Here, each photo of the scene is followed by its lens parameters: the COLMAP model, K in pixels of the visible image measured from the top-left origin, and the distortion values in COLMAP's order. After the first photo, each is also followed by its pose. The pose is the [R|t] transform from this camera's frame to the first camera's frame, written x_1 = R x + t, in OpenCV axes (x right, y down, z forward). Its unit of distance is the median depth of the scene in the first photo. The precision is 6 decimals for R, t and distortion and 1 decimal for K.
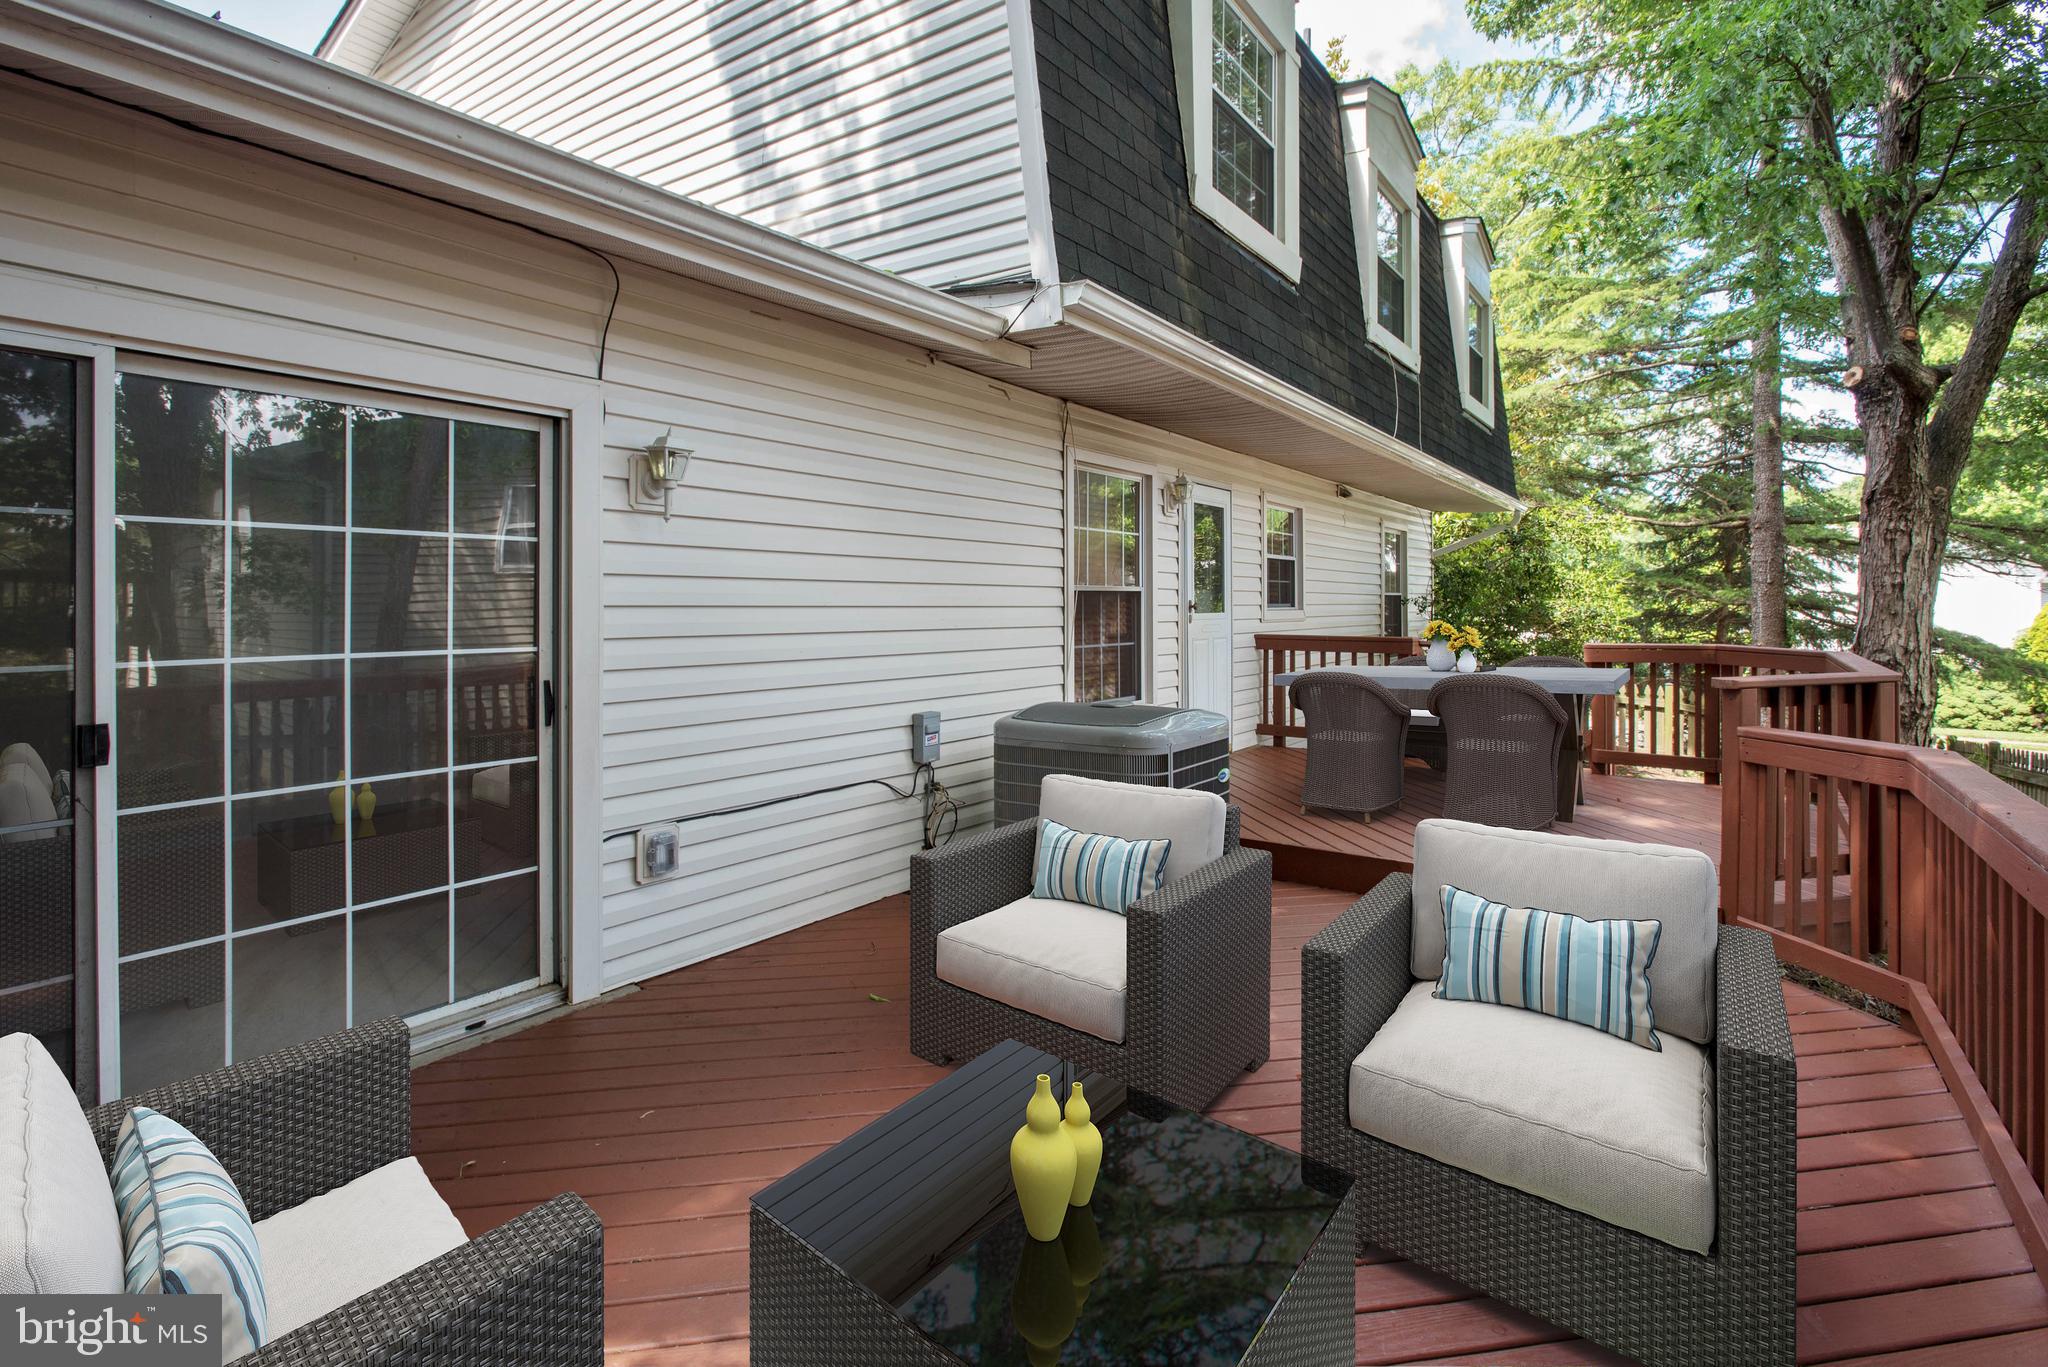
lens RADIAL K [[997.2, 0, 1028.6], [0, 997.2, 597.4], [0, 0, 1]] dist [-0.002363, -0.001491]
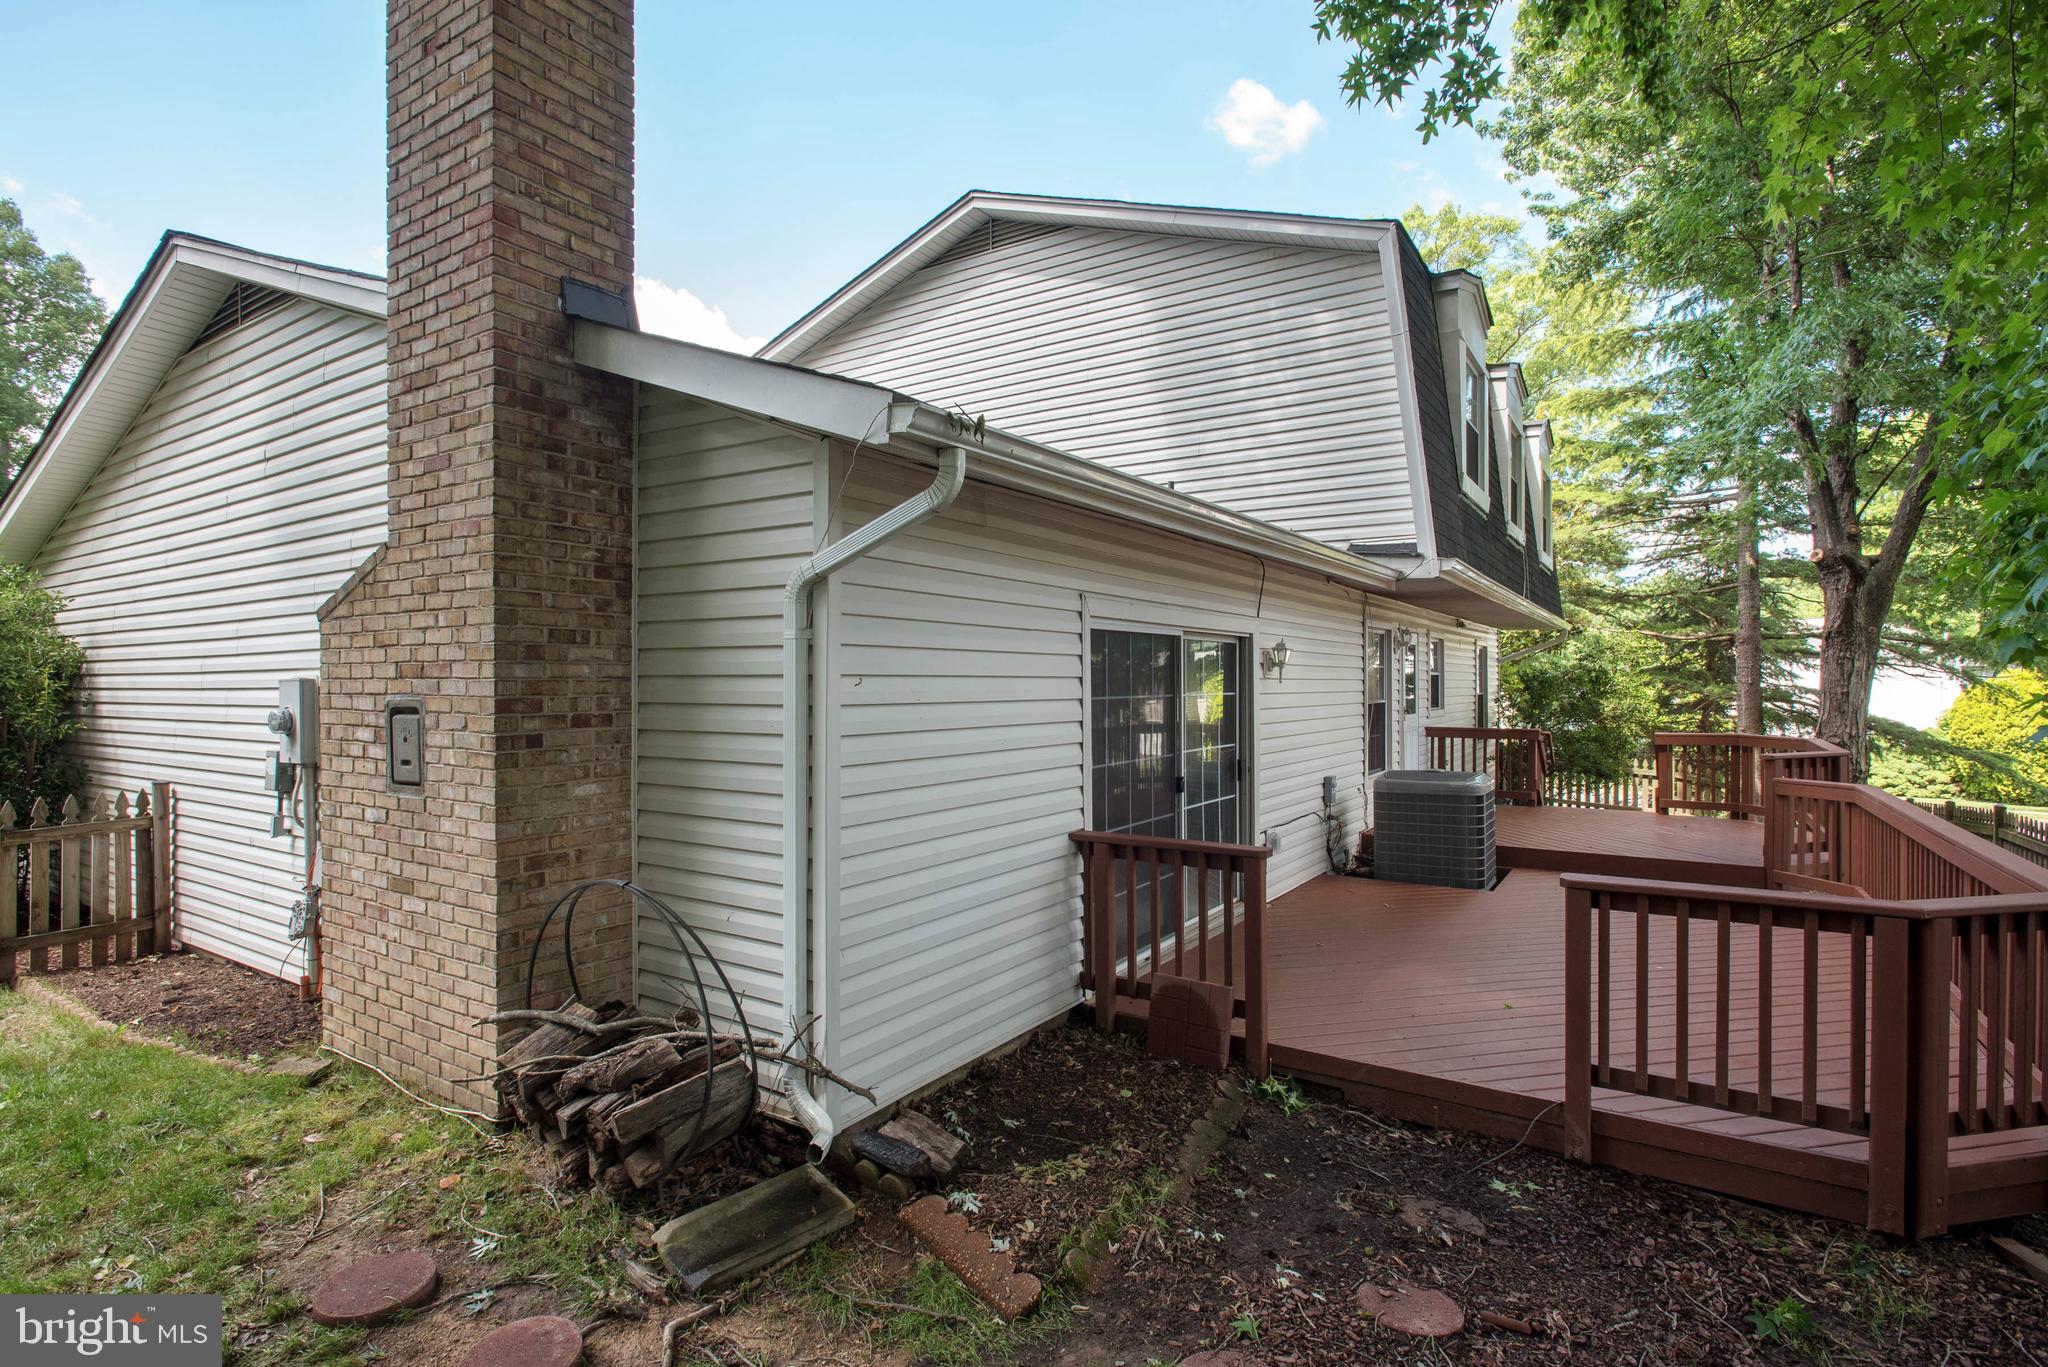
lens RADIAL K [[997.2, 0, 1022.9], [0, 997.2, 687.0], [0, 0, 1]] dist [-0.002363, -0.001491]
pose [[0.999487, -0.004278, 0.031755, -0.365722], [0.003987, 0.999950, 0.009223, -0.033770], [-0.031793, -0.009092, 0.999453, -0.408105]]
